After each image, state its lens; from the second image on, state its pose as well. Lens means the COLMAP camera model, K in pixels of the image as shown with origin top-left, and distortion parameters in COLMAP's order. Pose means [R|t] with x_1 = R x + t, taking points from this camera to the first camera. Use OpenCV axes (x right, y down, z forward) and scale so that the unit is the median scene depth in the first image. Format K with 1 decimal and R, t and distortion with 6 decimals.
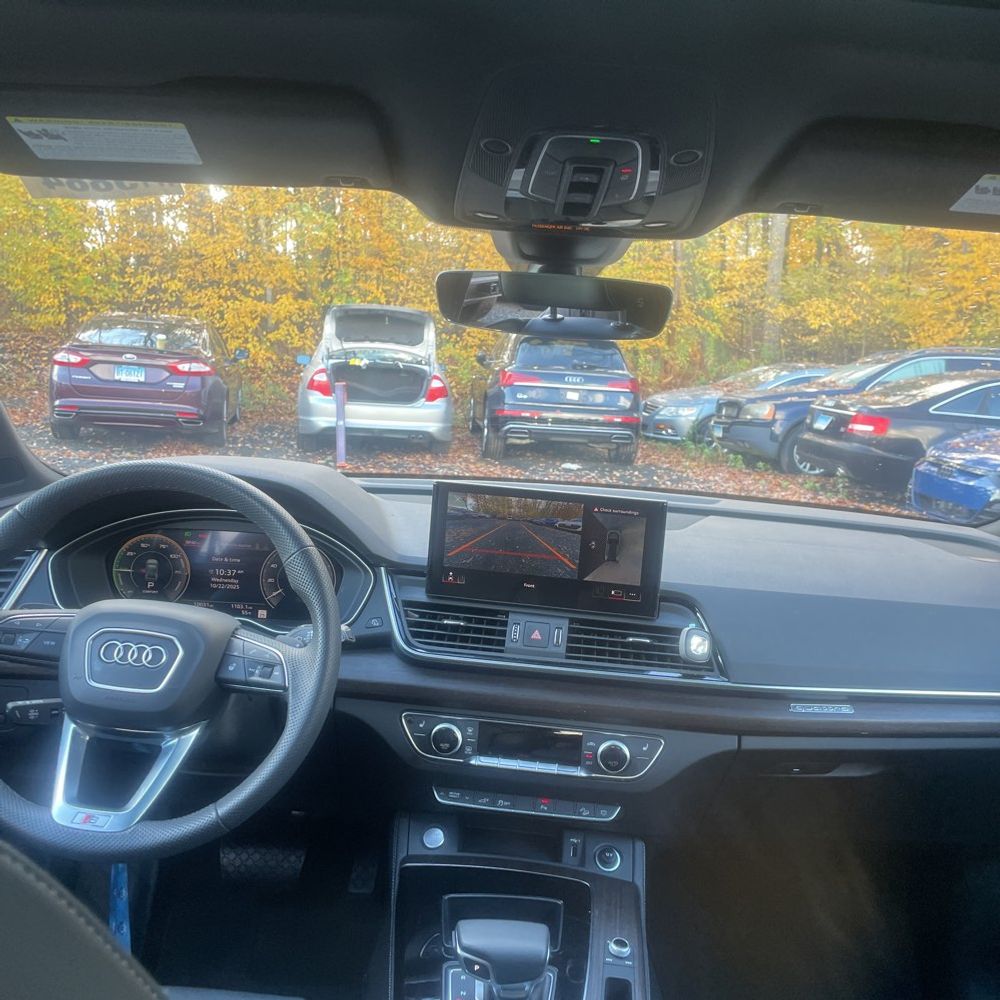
lens RADIAL K [[998.3, 0, 497.3], [0, 998.3, 498.0], [0, 0, 1]] dist [0.085408, -0.111738]
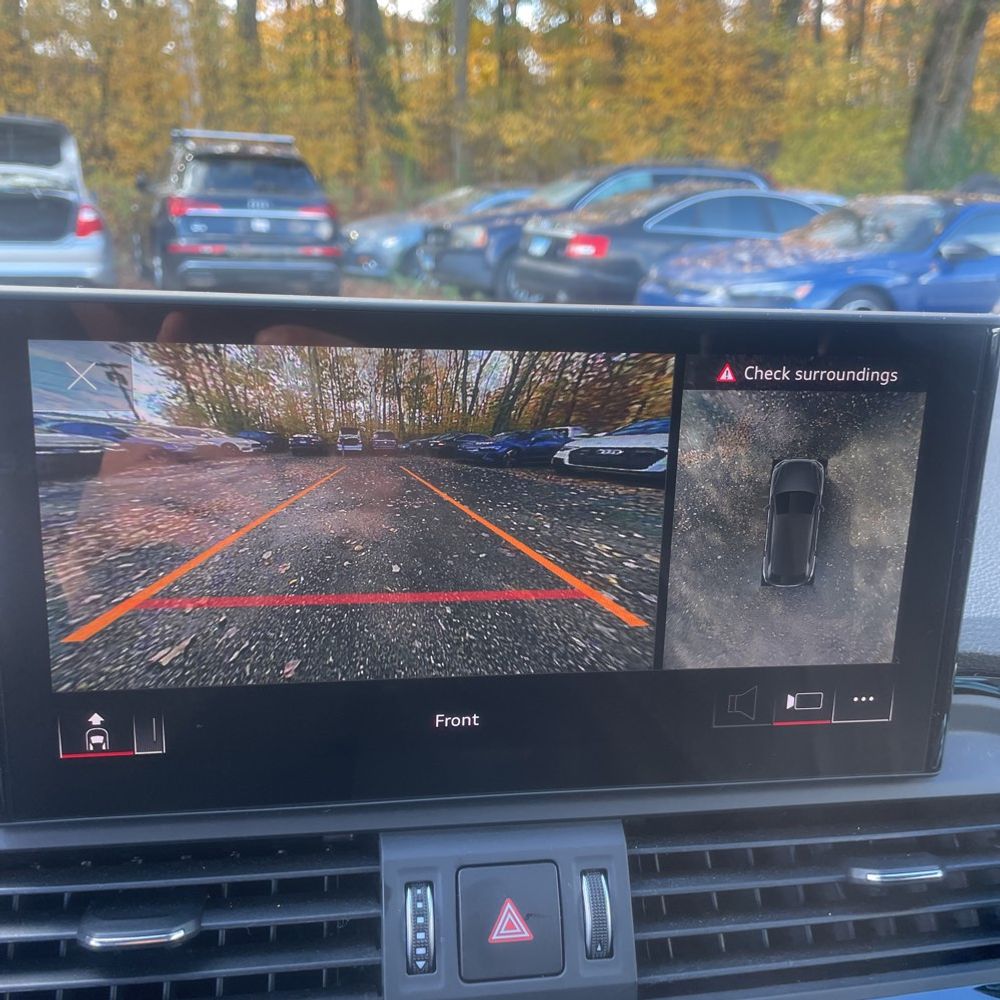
lens RADIAL K [[1006.0, 0, 500.0], [0, 1006.0, 500.0], [0, 0, 1]] dist [0.099057, -0.137635]
pose [[0.952389, -0.111231, 0.283872, -0.002504], [0.065956, 0.984193, 0.164362, -0.000239], [-0.297667, -0.137814, 0.944670, 0.094551]]
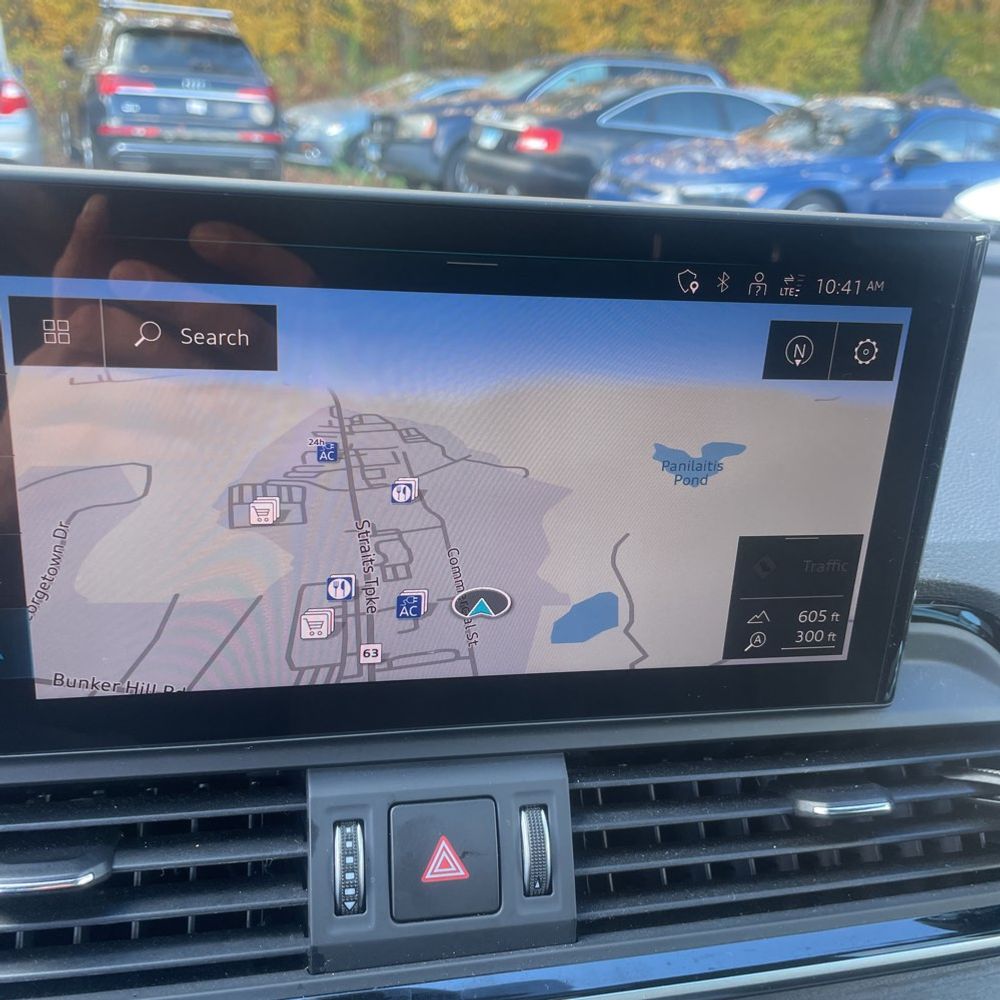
lens RADIAL K [[1007.4, 0, 497.3], [0, 1007.4, 494.3], [0, 0, 1]] dist [0.101202, -0.148074]
pose [[0.938710, -0.125867, 0.320907, -0.001596], [0.042178, 0.965897, 0.255470, -0.000187], [-0.342118, -0.226277, 0.912005, 0.096826]]
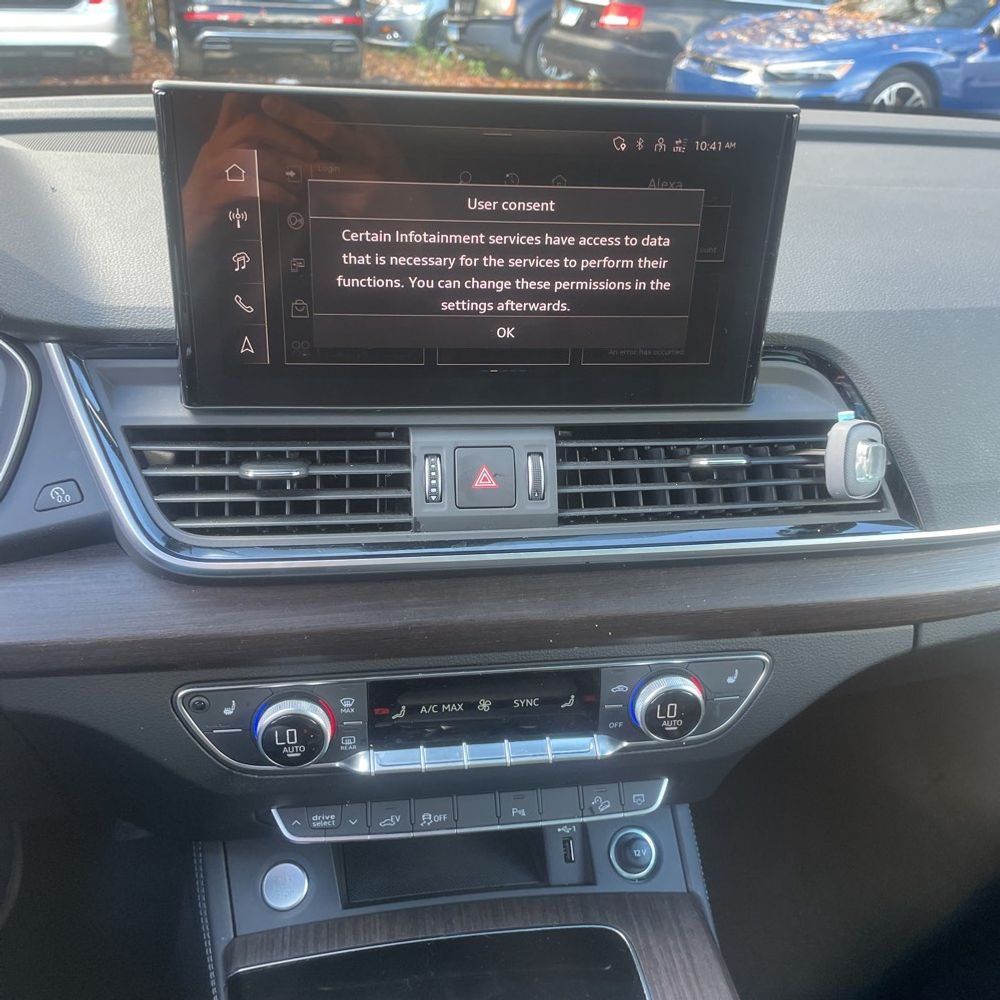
lens RADIAL K [[998.3, 0, 497.3], [0, 998.3, 498.0], [0, 0, 1]] dist [0.085408, -0.111738]
pose [[0.961553, -0.146333, 0.232383, -0.006375], [0.055962, 0.932860, 0.355867, -0.000205], [-0.268856, -0.329180, 0.905183, 0.074967]]
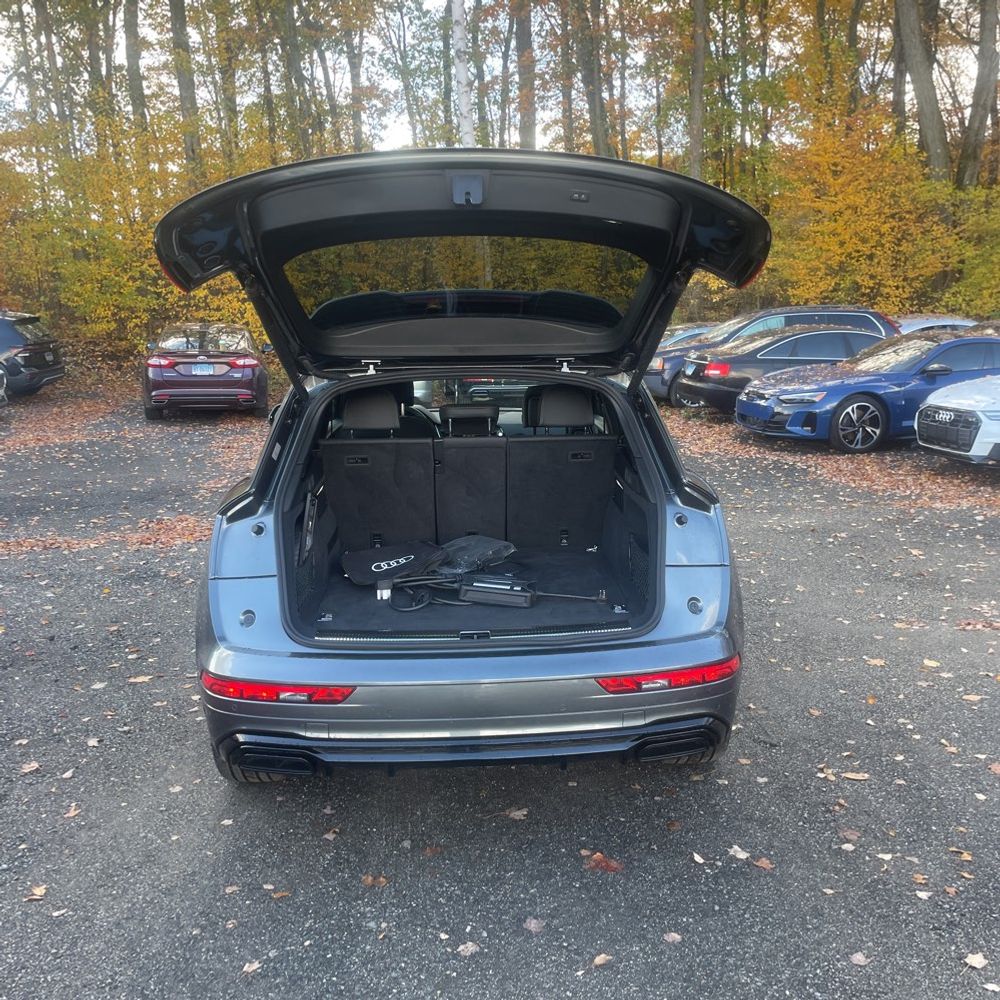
lens RADIAL K [[1059.0, 0, 500.0], [0, 1059.0, 500.0], [0, 0, 1]] dist [0.083926, -0.181474]
pose [[0.997065, -0.073620, 0.021016, 0.006103], [0.072755, 0.996575, 0.039302, 0.030439], [-0.023838, -0.037658, 0.999006, -0.510721]]
